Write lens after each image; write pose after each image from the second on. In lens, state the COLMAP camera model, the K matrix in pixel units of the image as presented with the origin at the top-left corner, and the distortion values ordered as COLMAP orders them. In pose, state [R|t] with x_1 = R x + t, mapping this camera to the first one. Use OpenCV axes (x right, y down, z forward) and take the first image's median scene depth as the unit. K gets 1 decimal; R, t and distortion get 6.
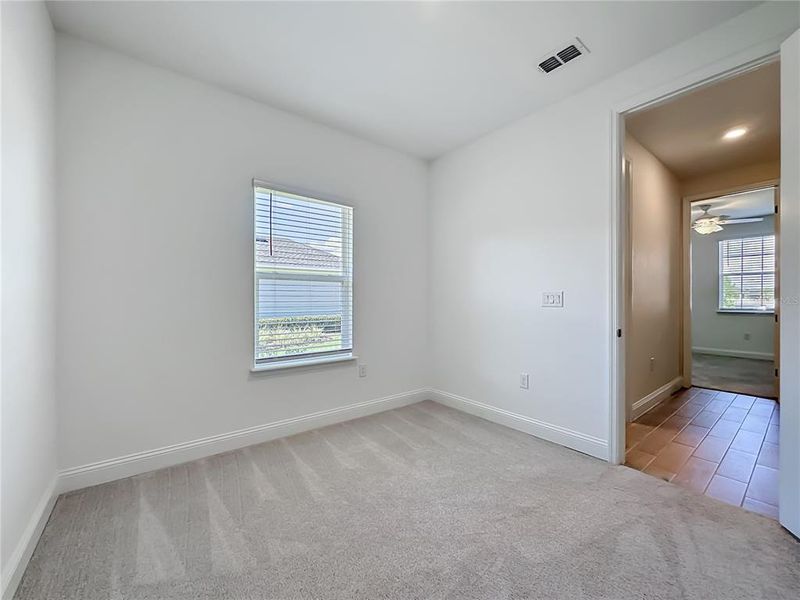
lens RADIAL K [[326.9, 0, 398.8], [0, 326.9, 303.8], [0, 0, 1]] dist [0.008902, 0.000523]
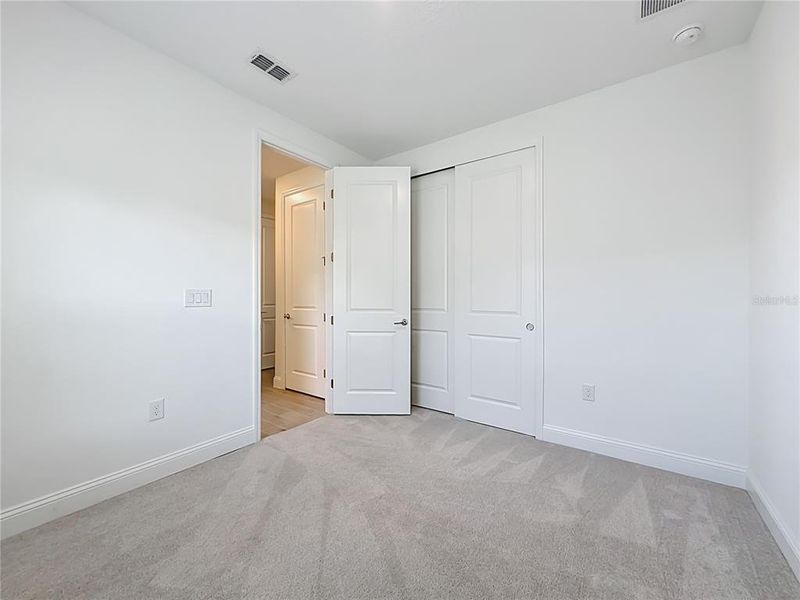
lens RADIAL K [[326.9, 0, 400.3], [0, 326.9, 300.9], [0, 0, 1]] dist [0.008902, 0.000523]
pose [[-0.274004, -0.007146, 0.961702, -0.710012], [0.012522, 0.999861, 0.010997, -0.012776], [-0.961647, 0.015055, -0.273877, 1.017585]]
